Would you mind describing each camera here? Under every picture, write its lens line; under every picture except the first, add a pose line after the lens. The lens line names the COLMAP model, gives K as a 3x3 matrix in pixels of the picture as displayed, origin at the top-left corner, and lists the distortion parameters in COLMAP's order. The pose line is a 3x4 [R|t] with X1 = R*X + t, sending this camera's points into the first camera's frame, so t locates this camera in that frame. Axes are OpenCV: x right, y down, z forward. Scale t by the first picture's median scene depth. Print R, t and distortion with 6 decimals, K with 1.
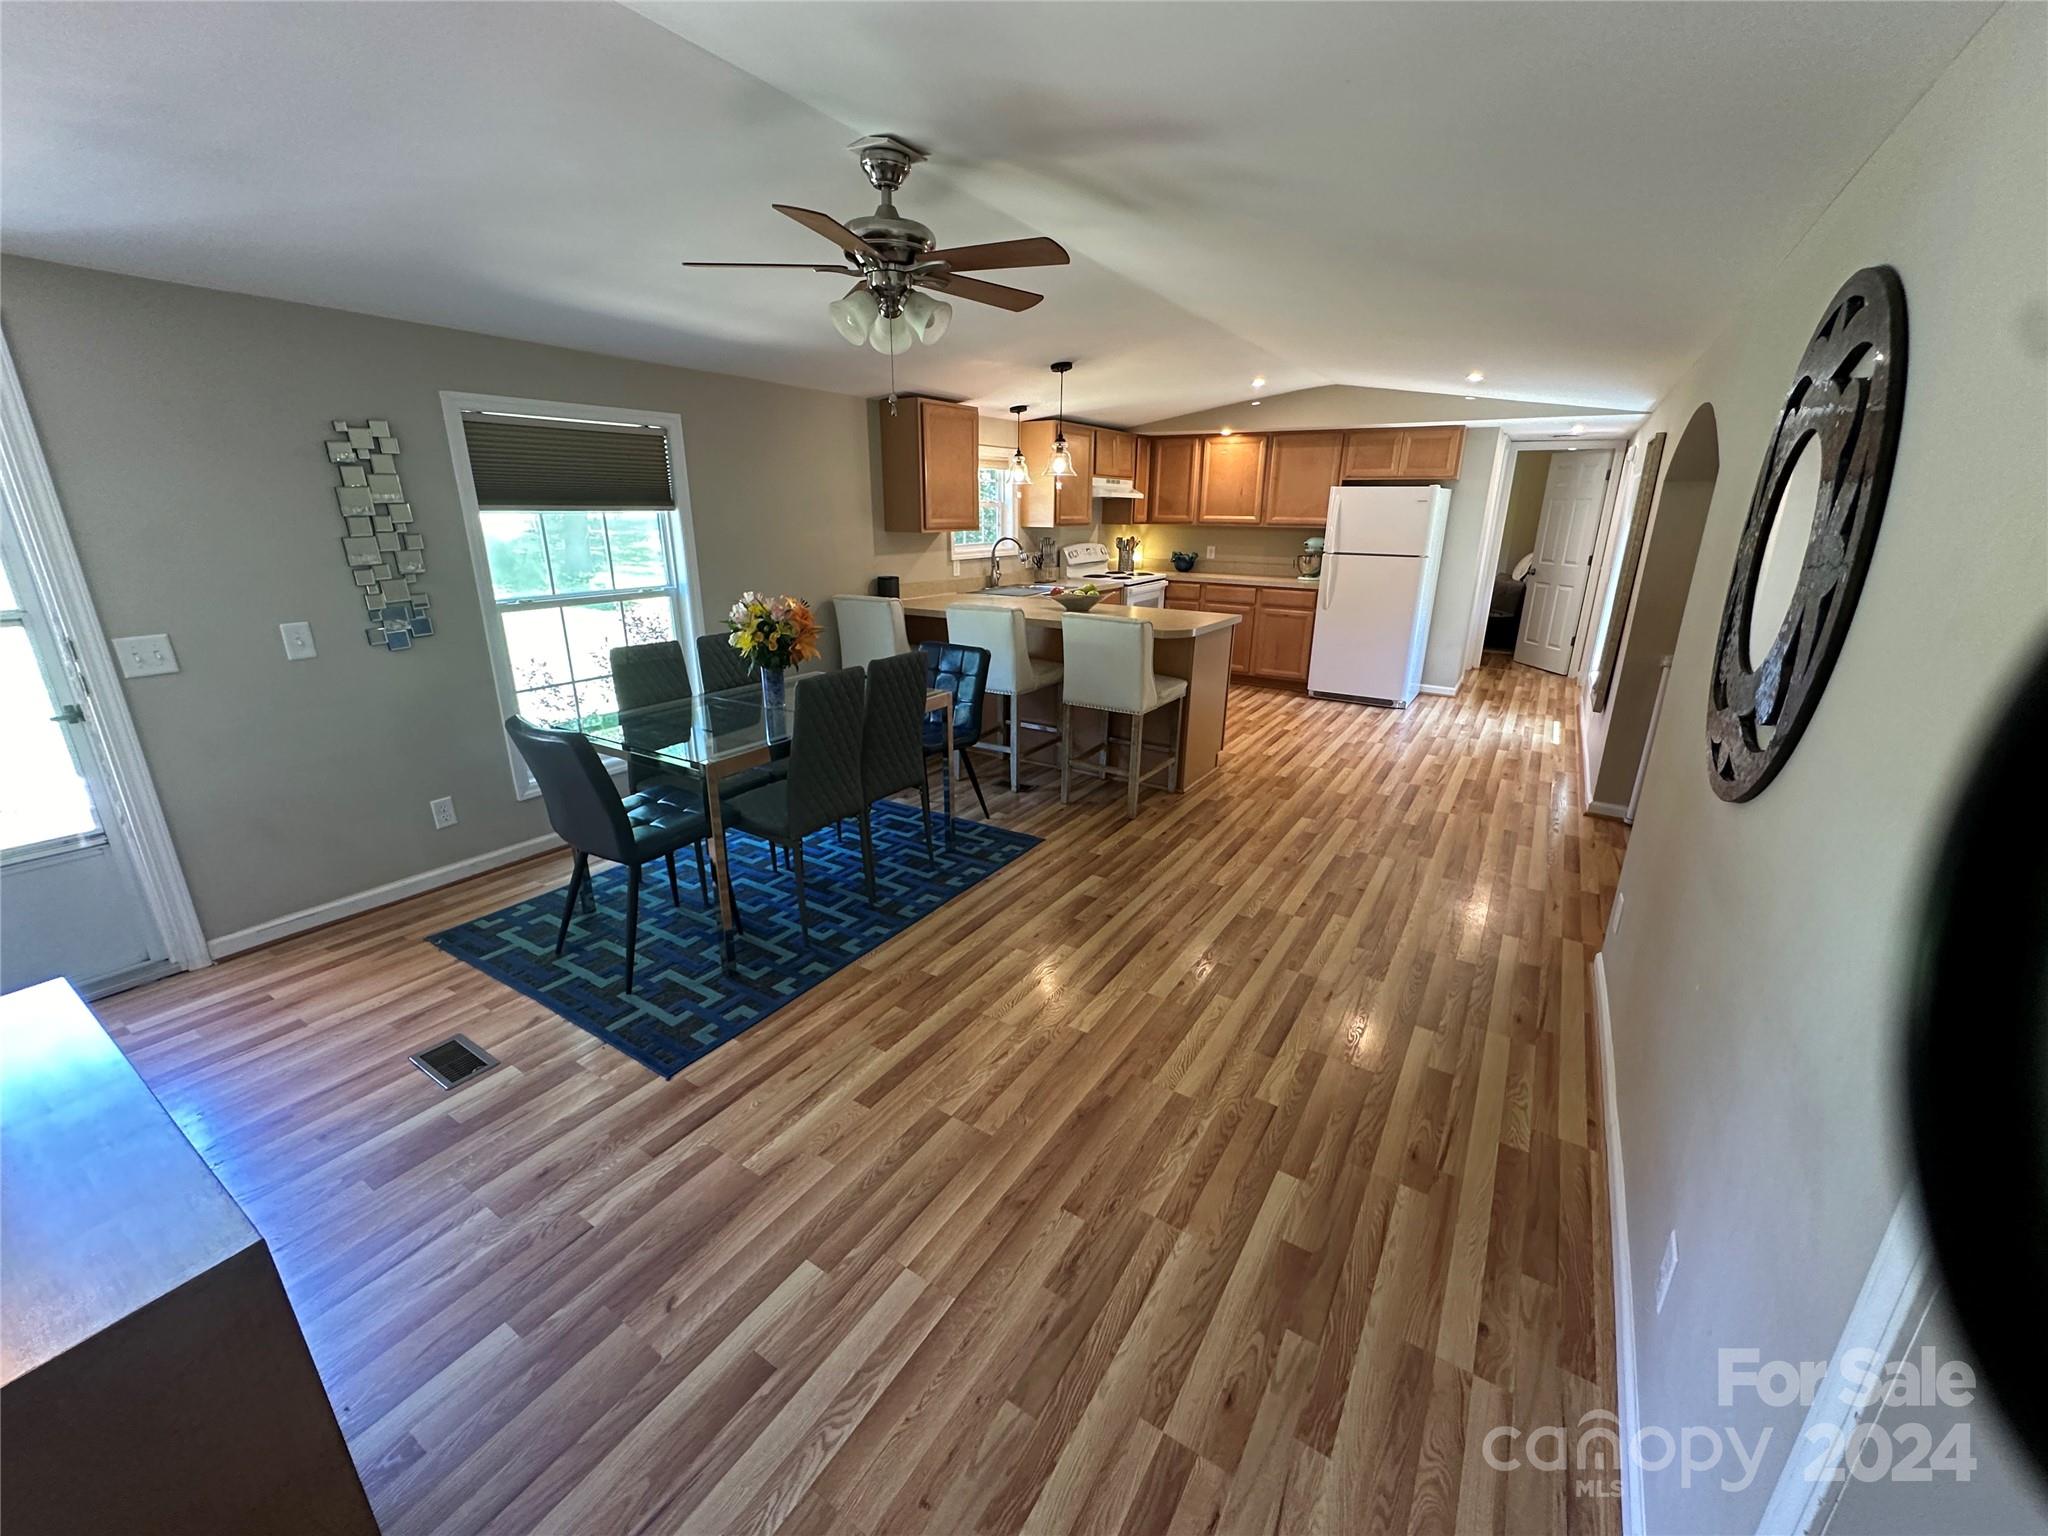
lens RADIAL K [[816.2, 0, 1022.2], [0, 816.2, 766.4], [0, 0, 1]] dist [-0.003234, 0.000037]
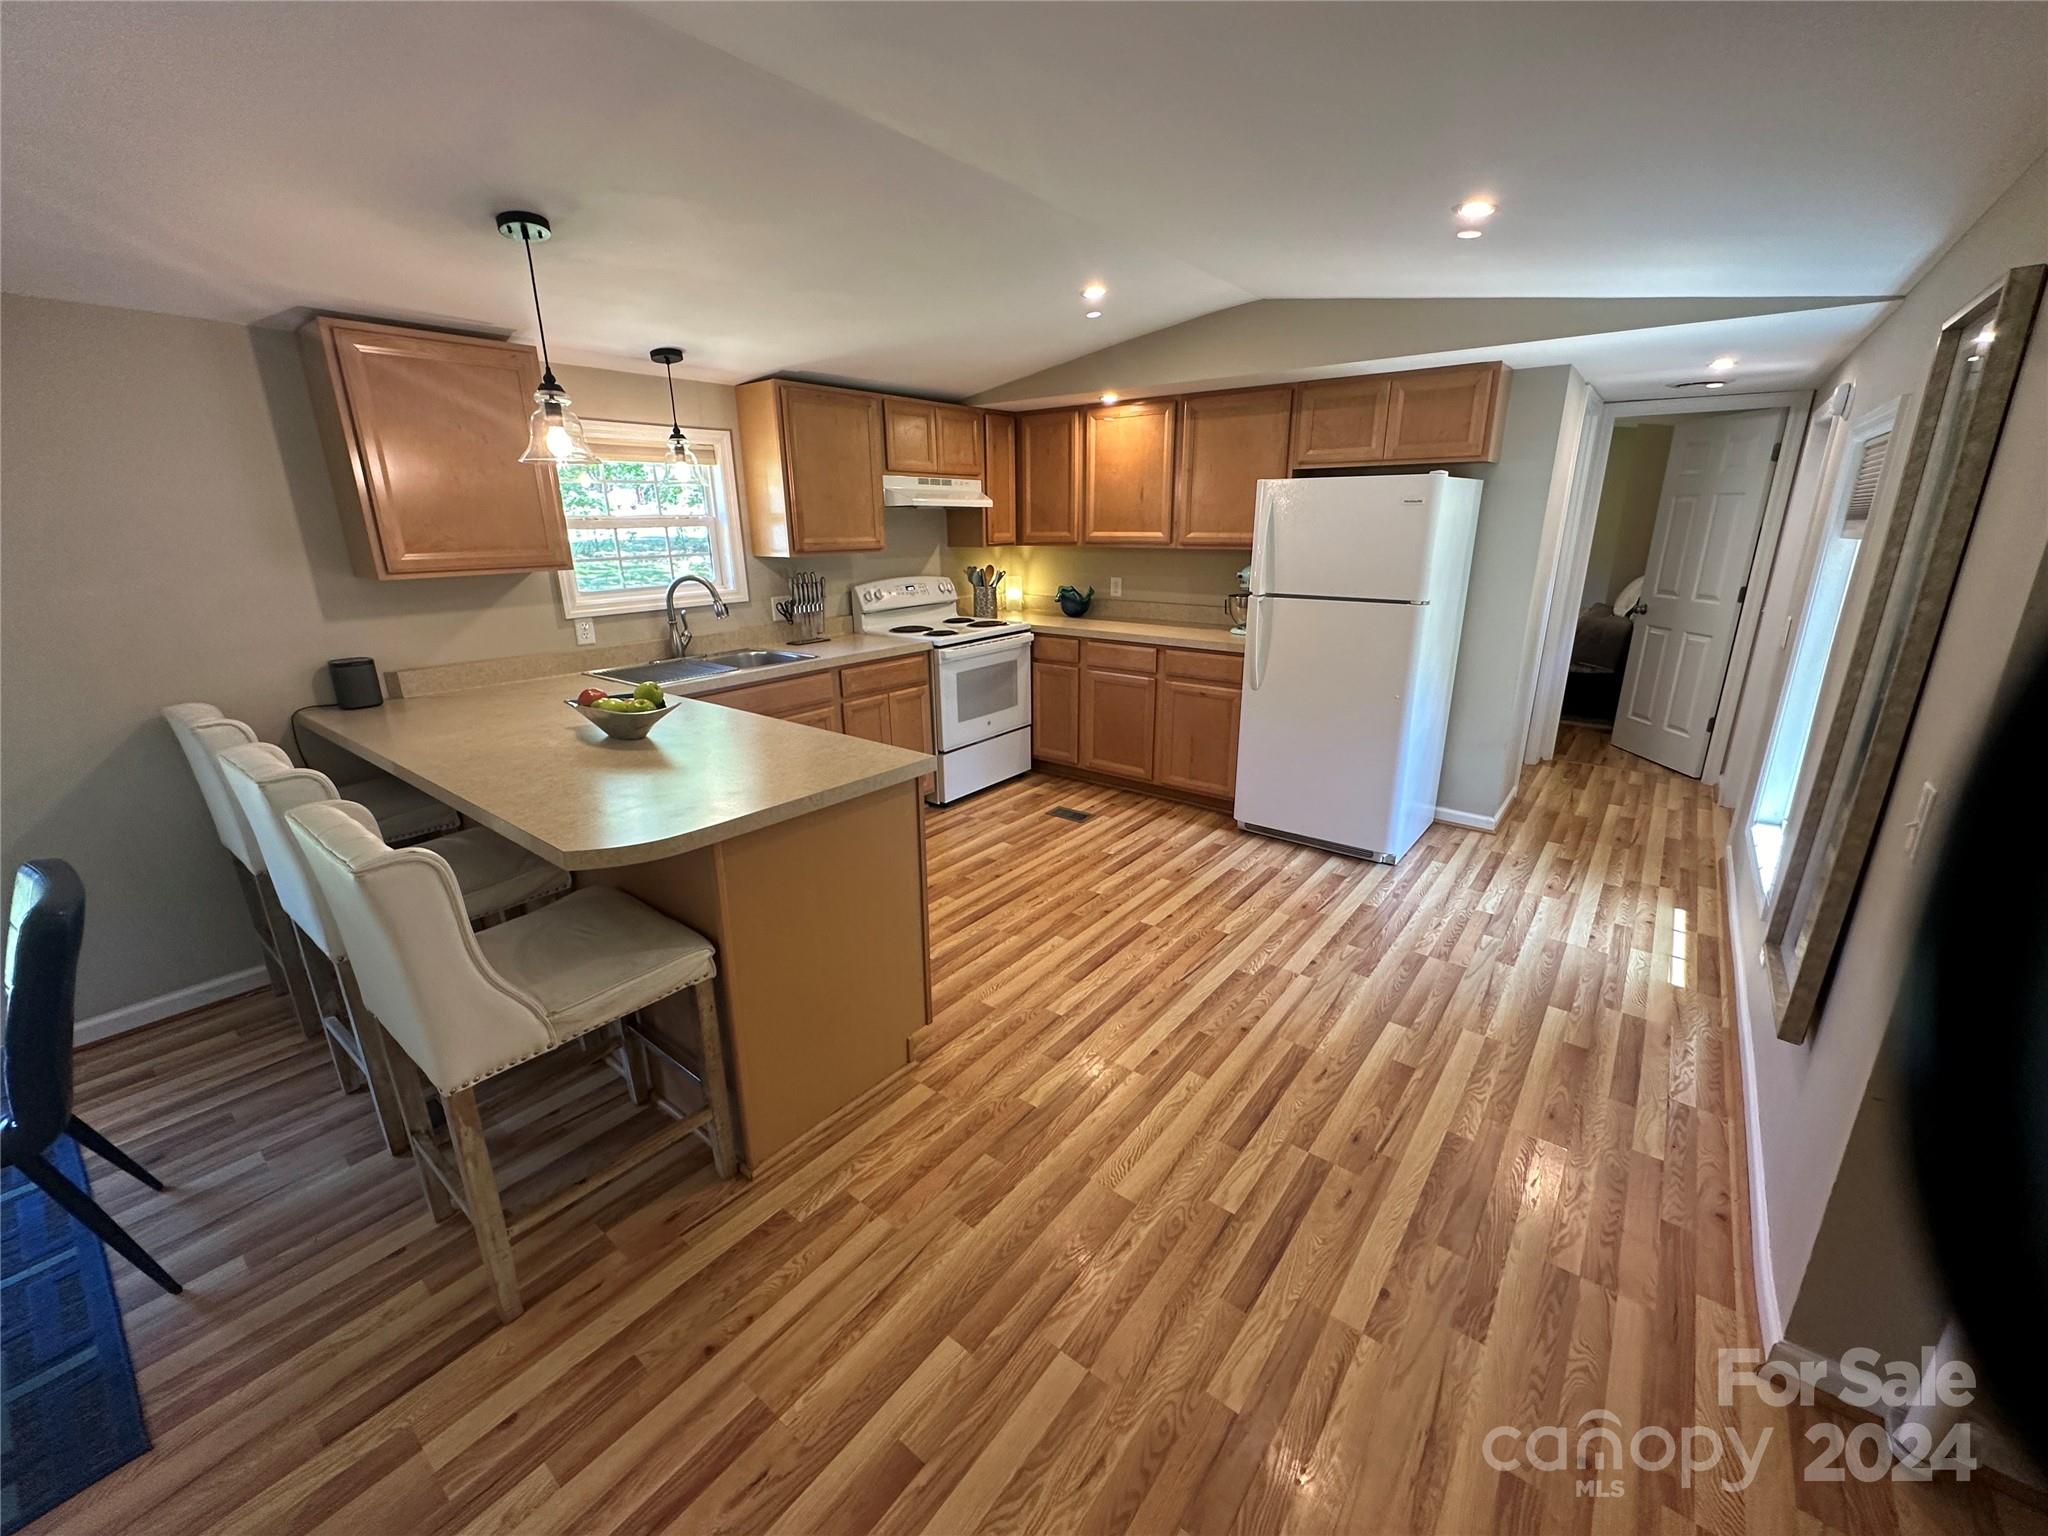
lens RADIAL K [[816.2, 0, 1022.2], [0, 816.2, 766.4], [0, 0, 1]] dist [-0.003234, 0.000037]
pose [[0.994674, 0.012683, -0.102288, 0.299342], [-0.014110, 0.999813, -0.013238, -0.143408], [0.102101, 0.014610, 0.994667, 0.452473]]
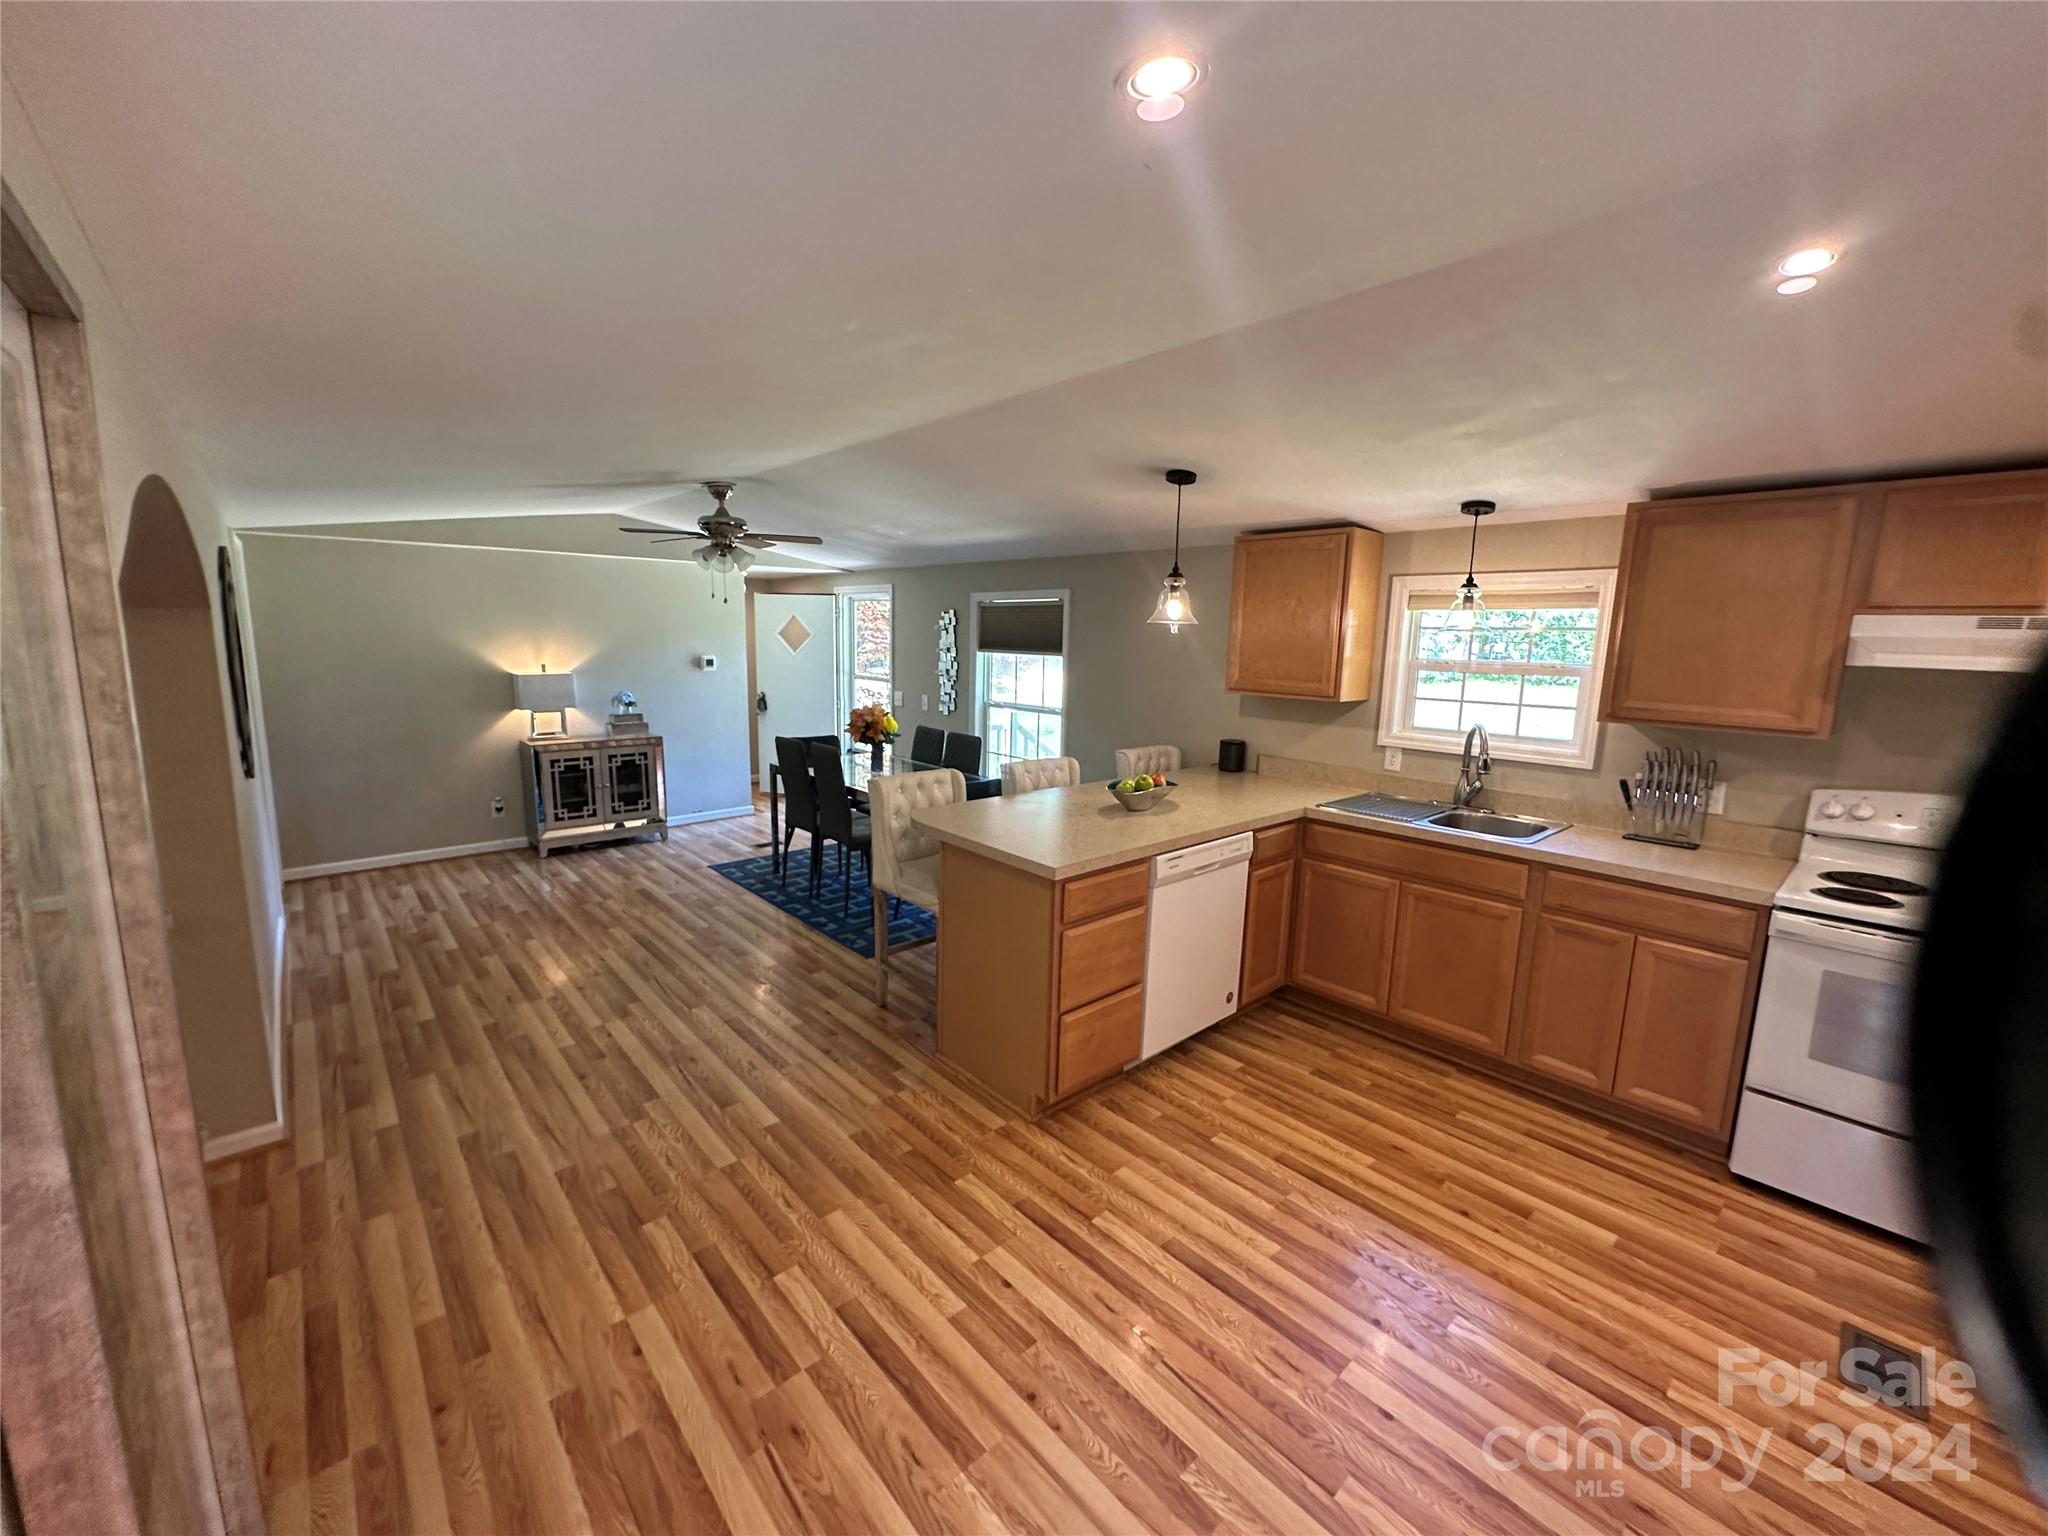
lens RADIAL K [[816.2, 0, 1022.2], [0, 816.2, 766.4], [0, 0, 1]] dist [-0.003234, 0.000037]
pose [[-0.266743, 0.141839, -0.953273, 0.631697], [-0.316941, 0.921187, 0.225751, -0.294367], [0.910163, 0.362349, -0.200765, 0.873216]]
